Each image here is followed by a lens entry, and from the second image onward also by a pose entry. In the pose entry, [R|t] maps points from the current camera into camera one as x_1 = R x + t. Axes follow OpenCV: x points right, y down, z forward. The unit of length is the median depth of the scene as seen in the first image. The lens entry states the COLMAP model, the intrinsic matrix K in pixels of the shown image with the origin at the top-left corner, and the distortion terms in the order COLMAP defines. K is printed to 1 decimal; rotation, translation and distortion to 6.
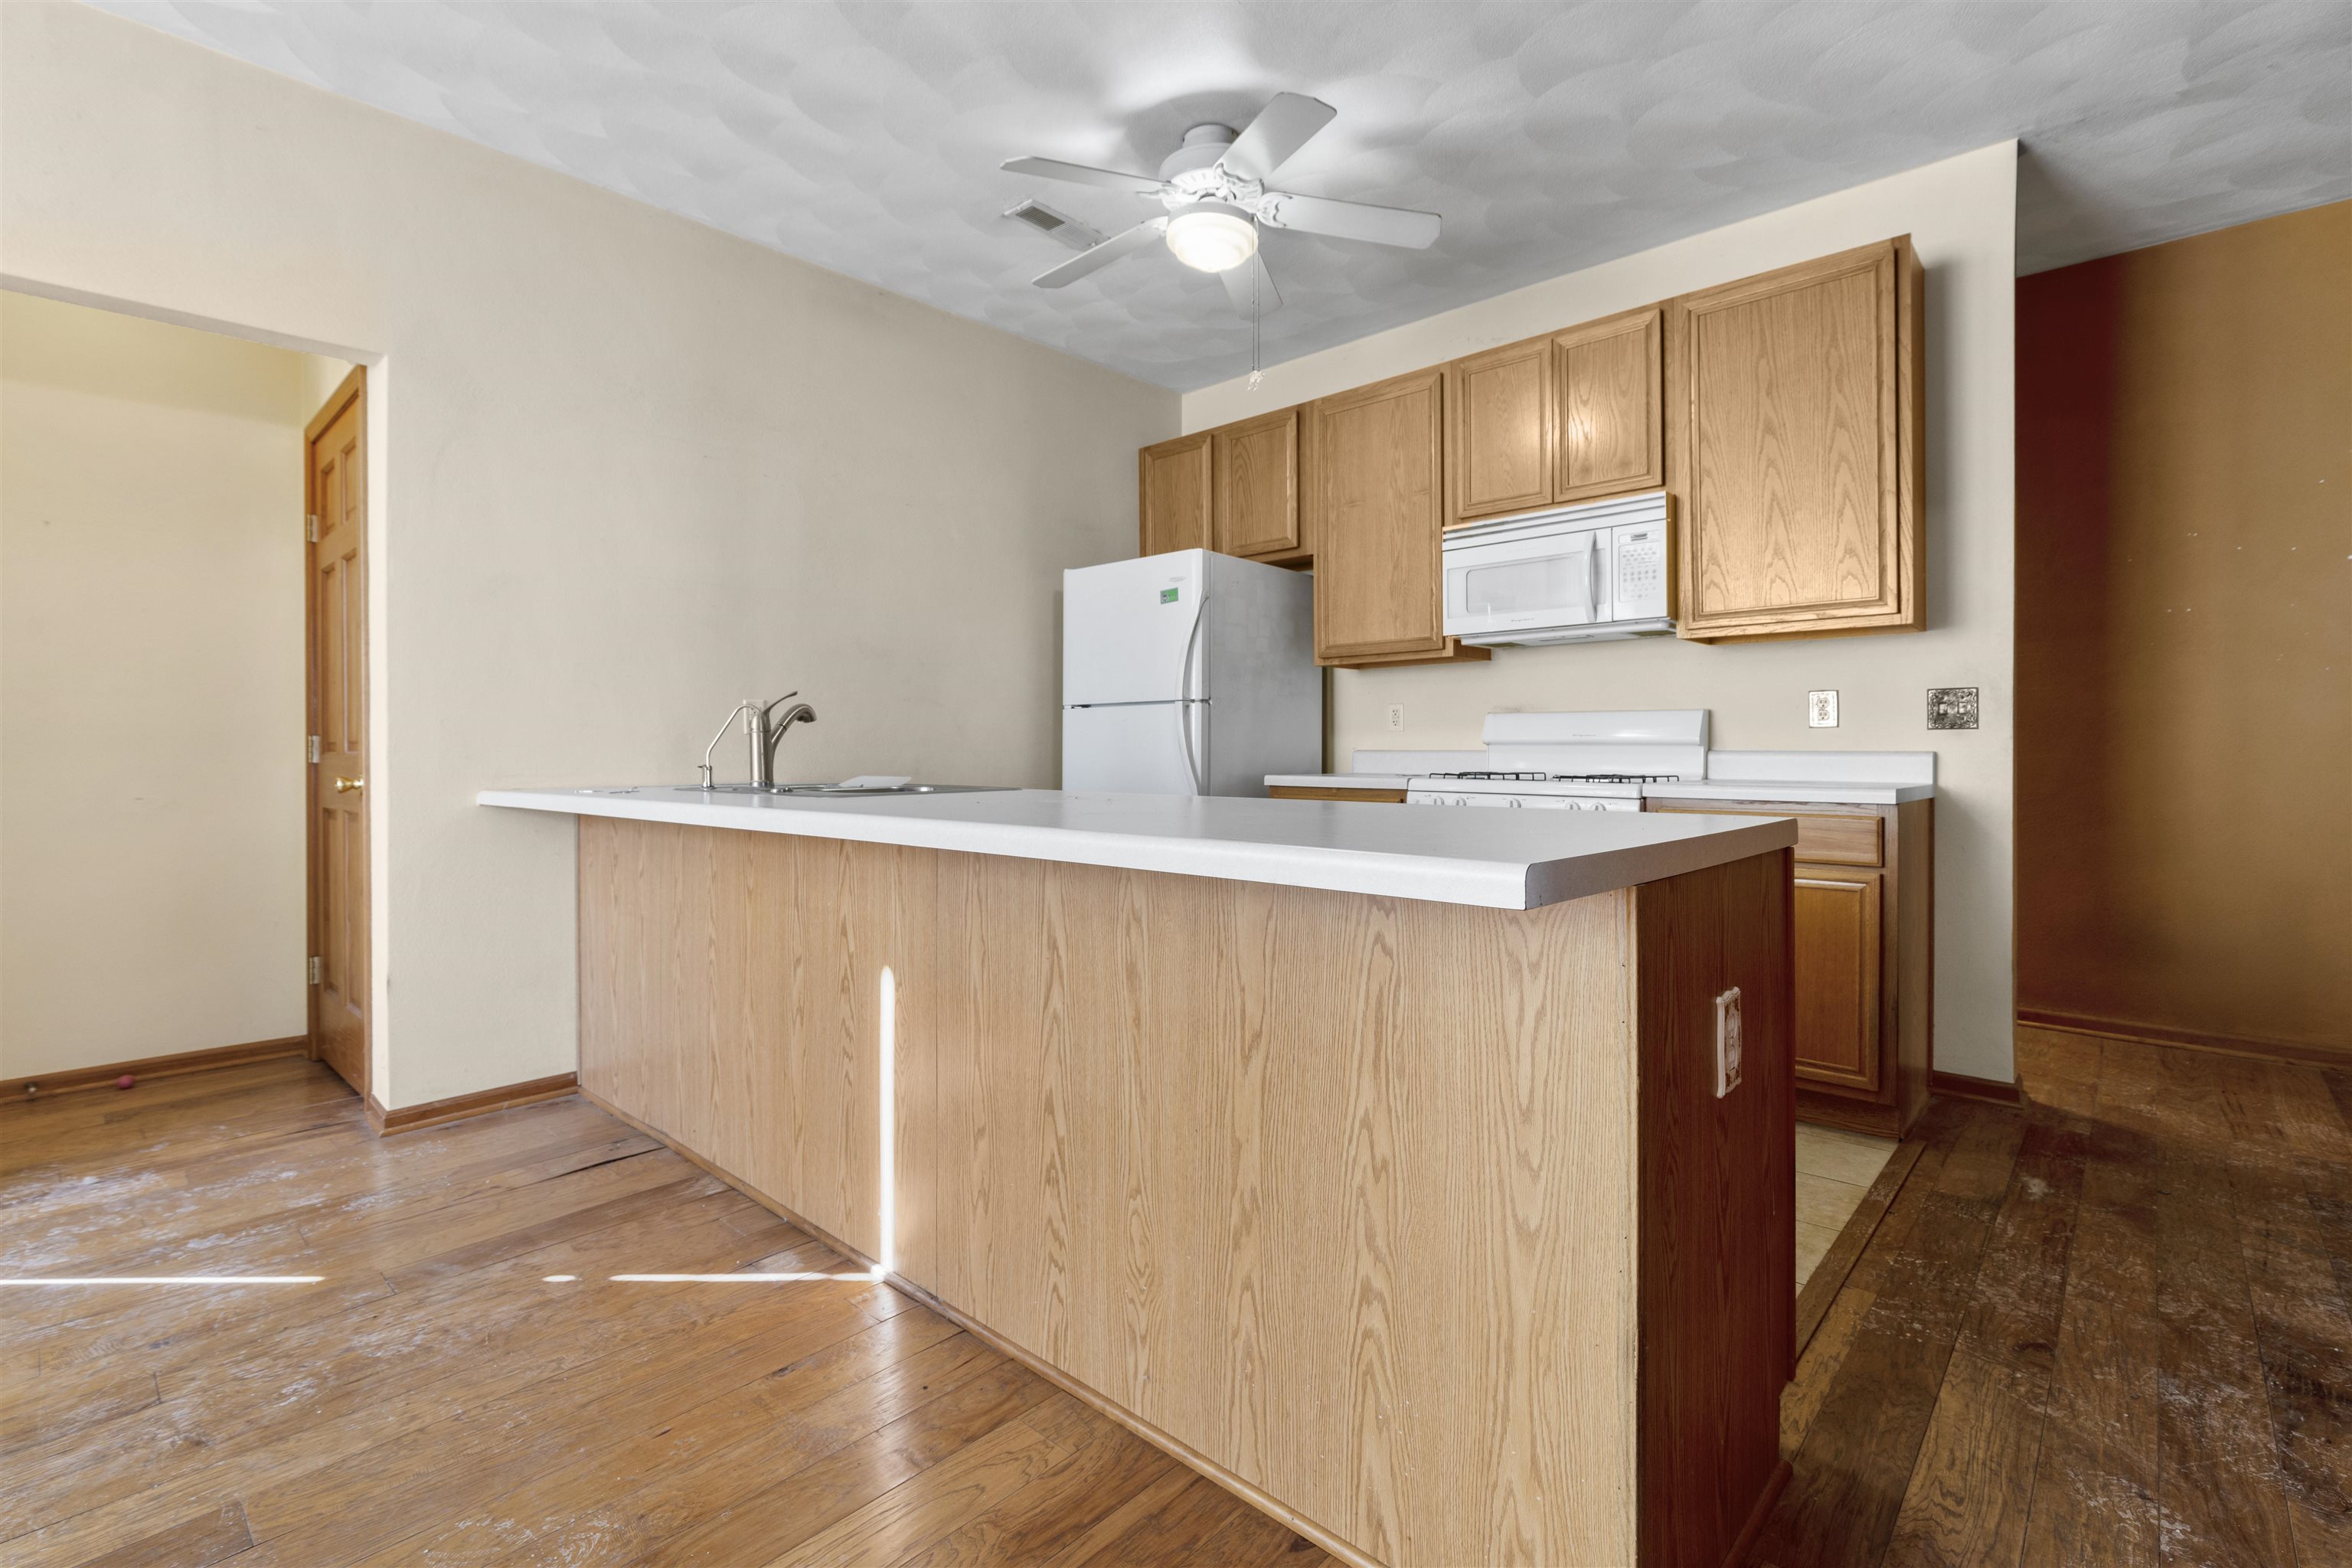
lens RADIAL K [[1067.8, 0, 1175.0], [0, 1067.8, 754.0], [0, 0, 1]] dist [0.004774, -0.000176]
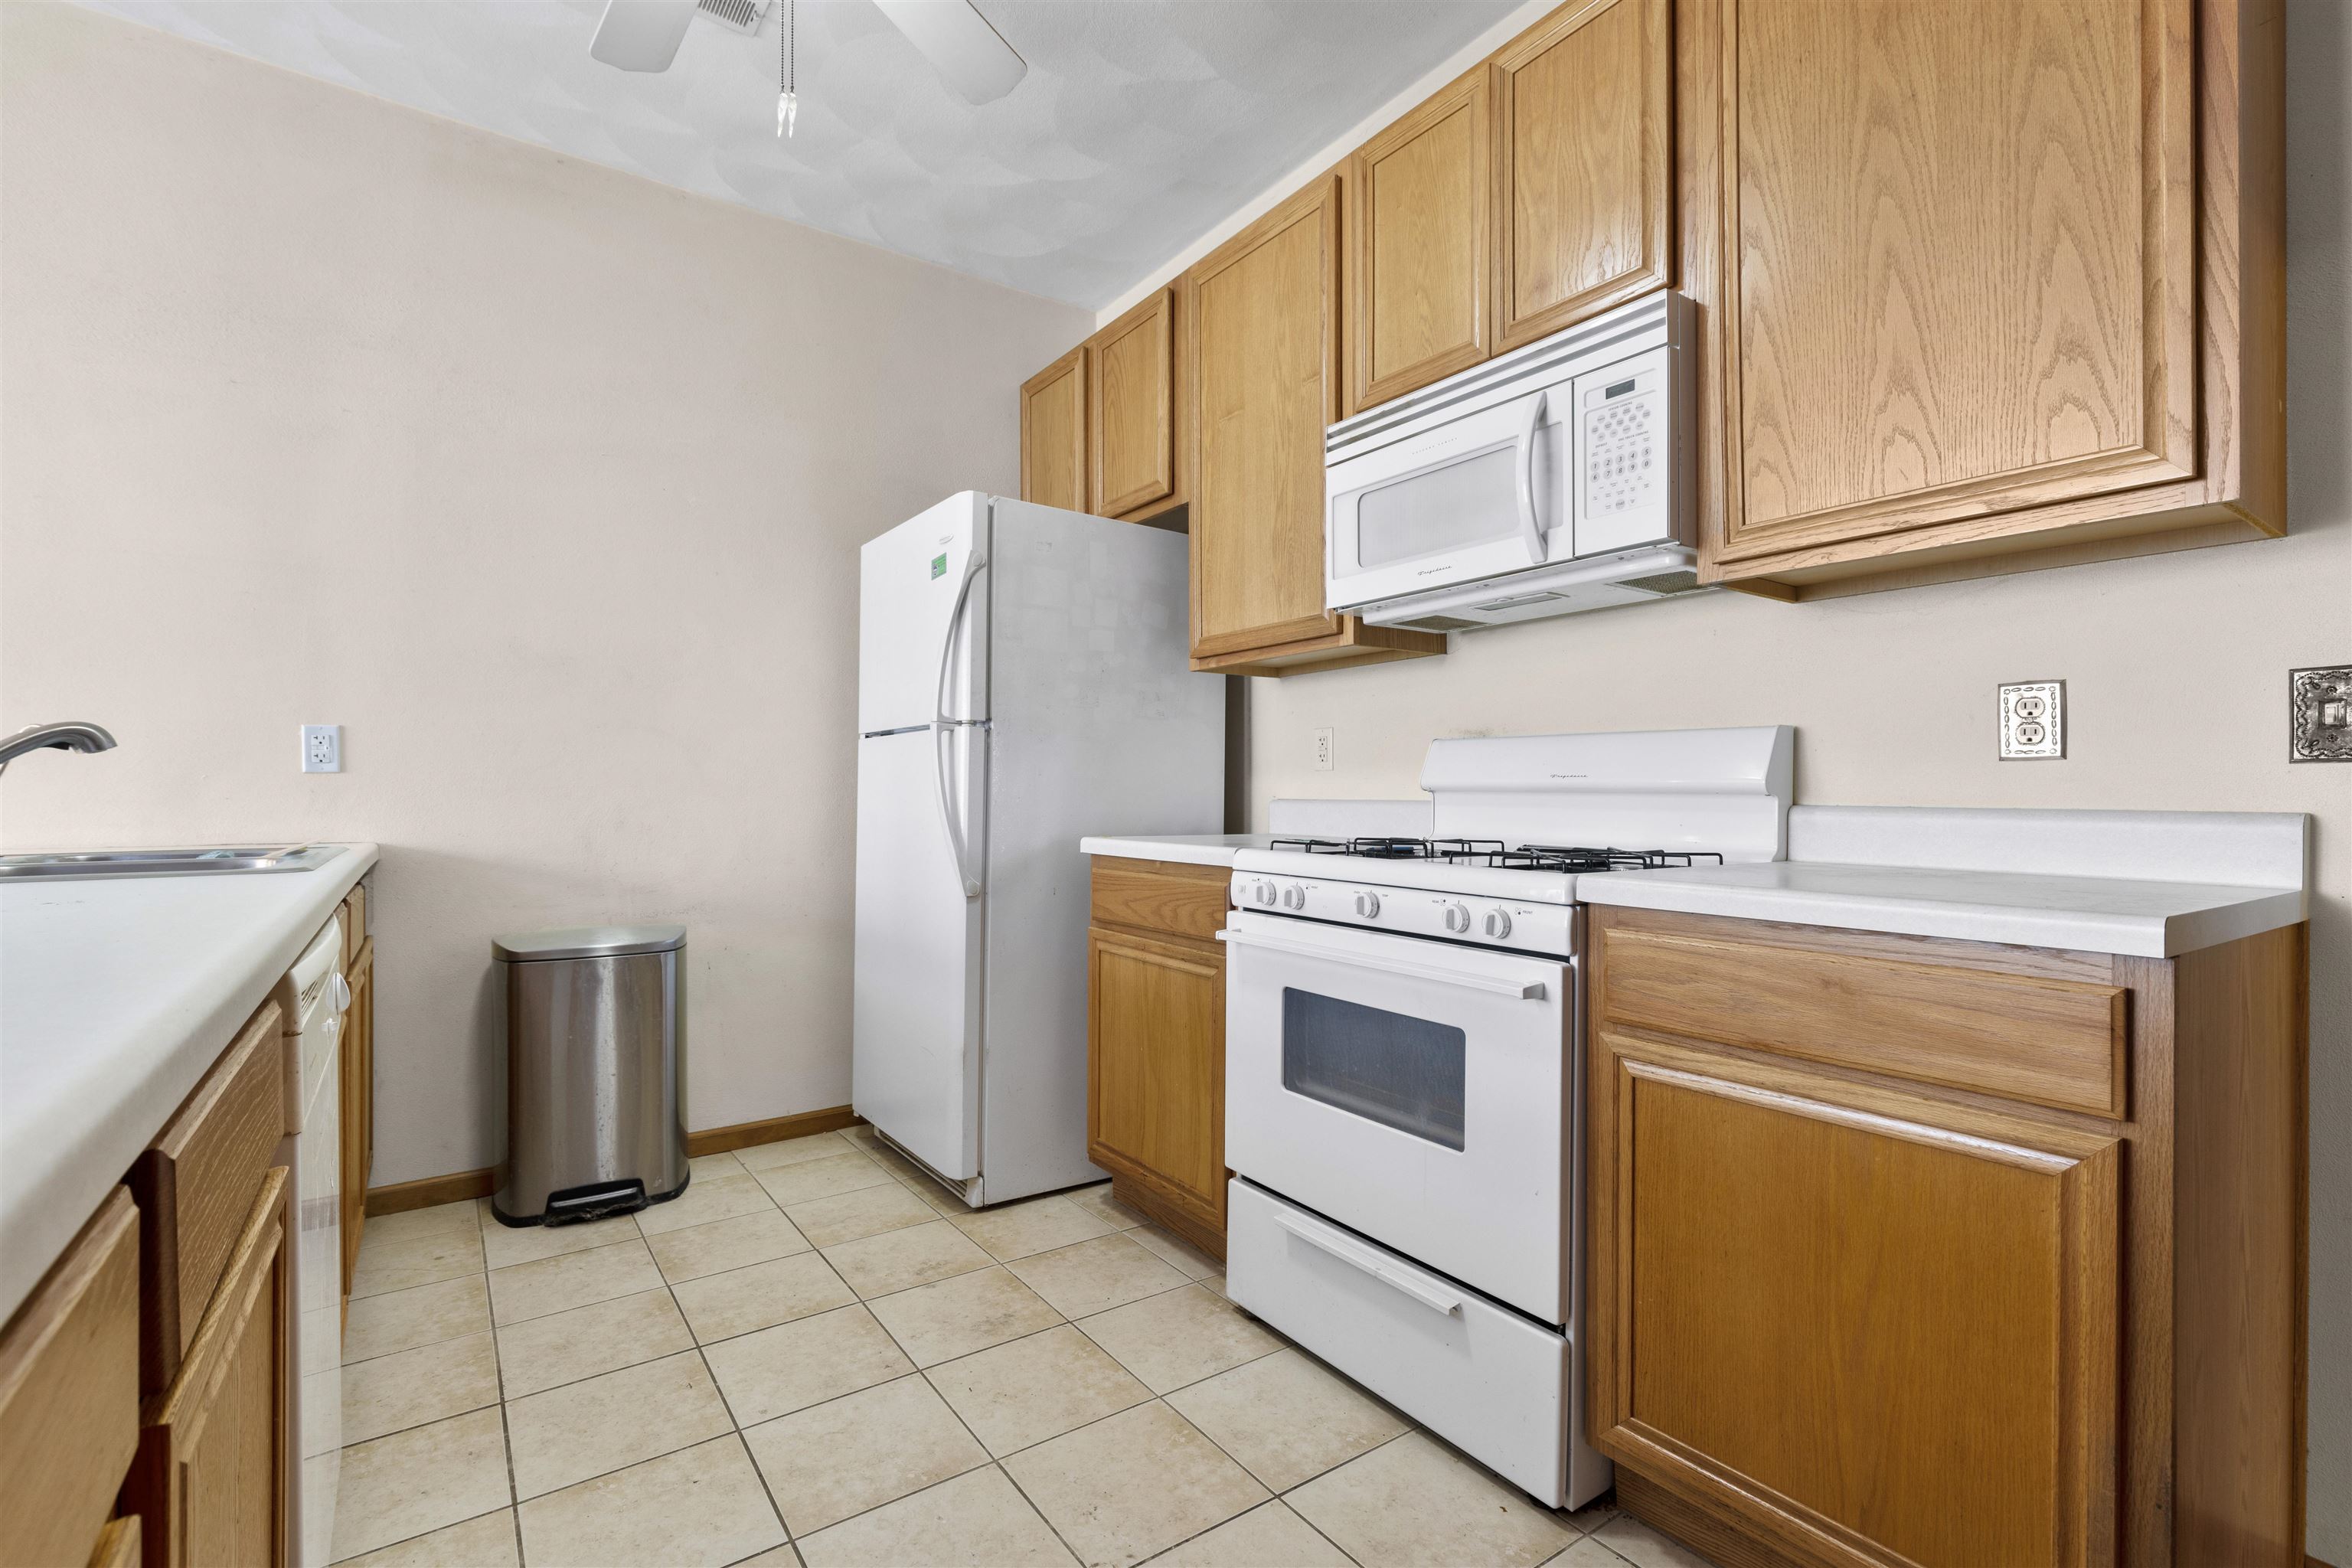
lens RADIAL K [[1067.8, 0, 1171.9], [0, 1067.8, 792.5], [0, 0, 1]] dist [0.004774, -0.000176]
pose [[0.976459, 0.005229, -0.215639, 0.327394], [-0.006188, 0.999974, -0.003770, -0.005985], [0.215614, 0.005015, 0.976466, 0.441522]]
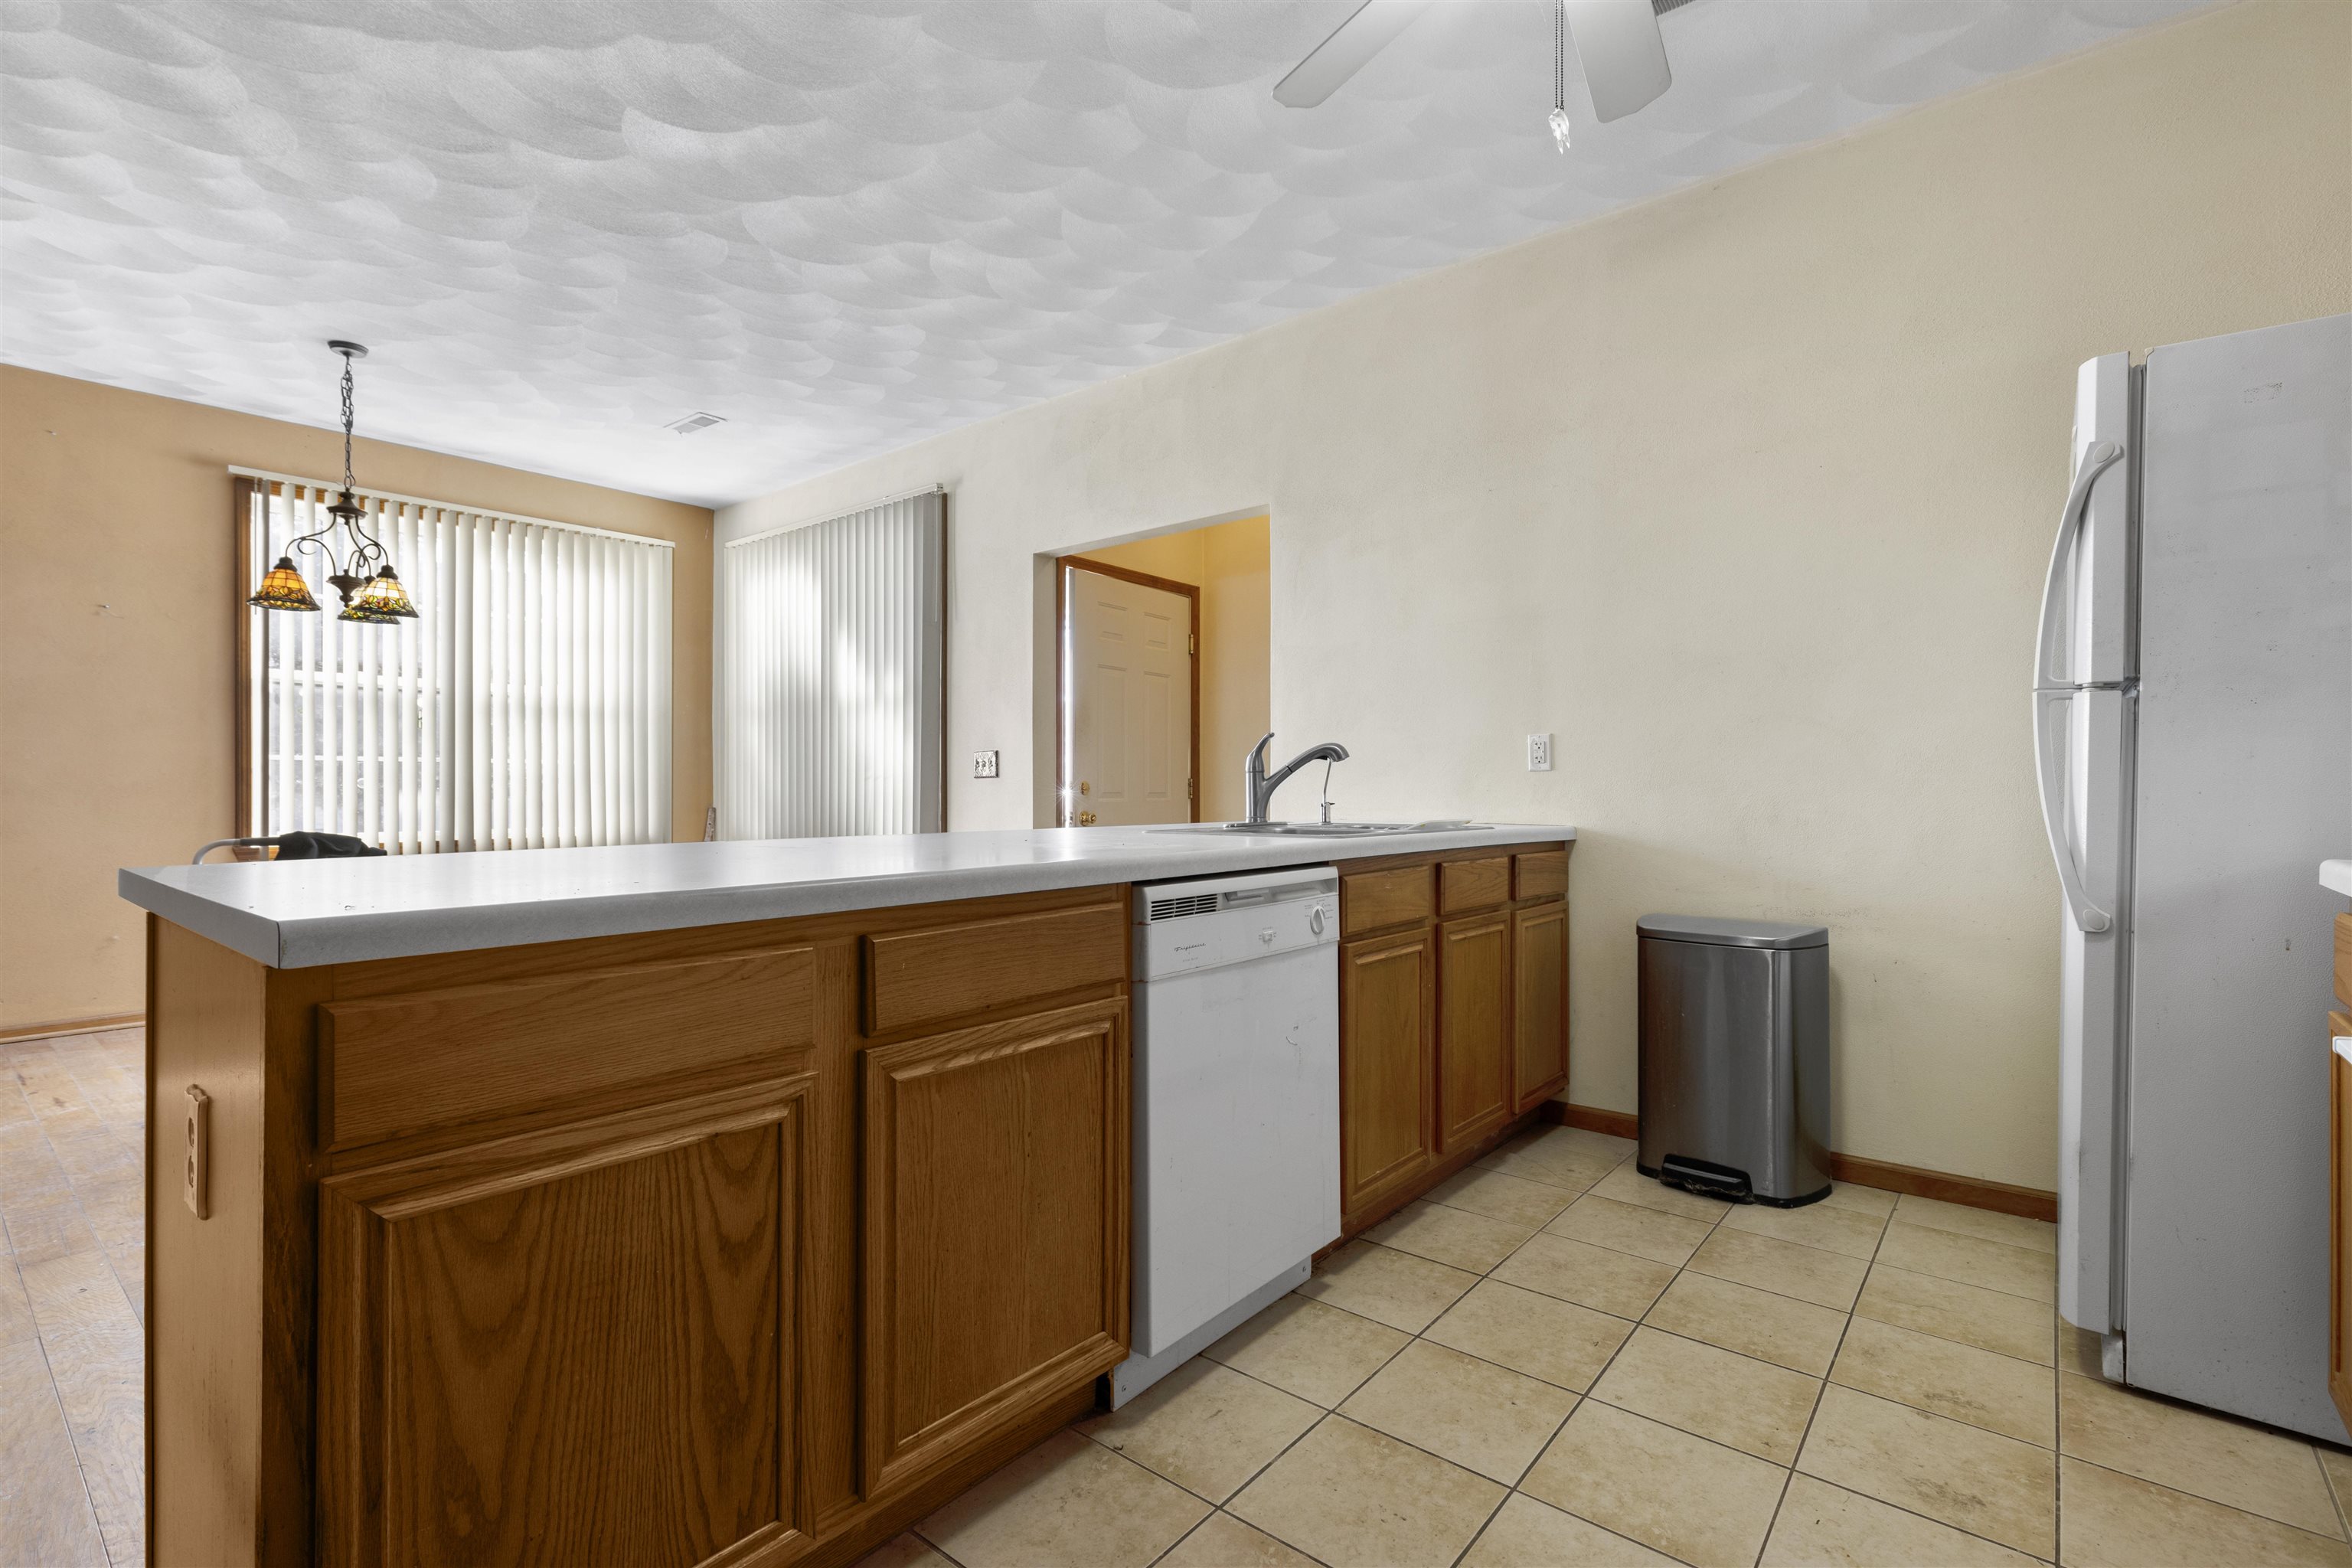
lens RADIAL K [[1067.8, 0, 1171.8], [0, 1067.8, 781.8], [0, 0, 1]] dist [0.004774, -0.000176]
pose [[0.052666, -0.000149, -0.998612, 0.534552], [-0.005421, 0.999985, -0.000435, -0.006838], [0.998597, 0.005436, 0.052665, 0.657774]]
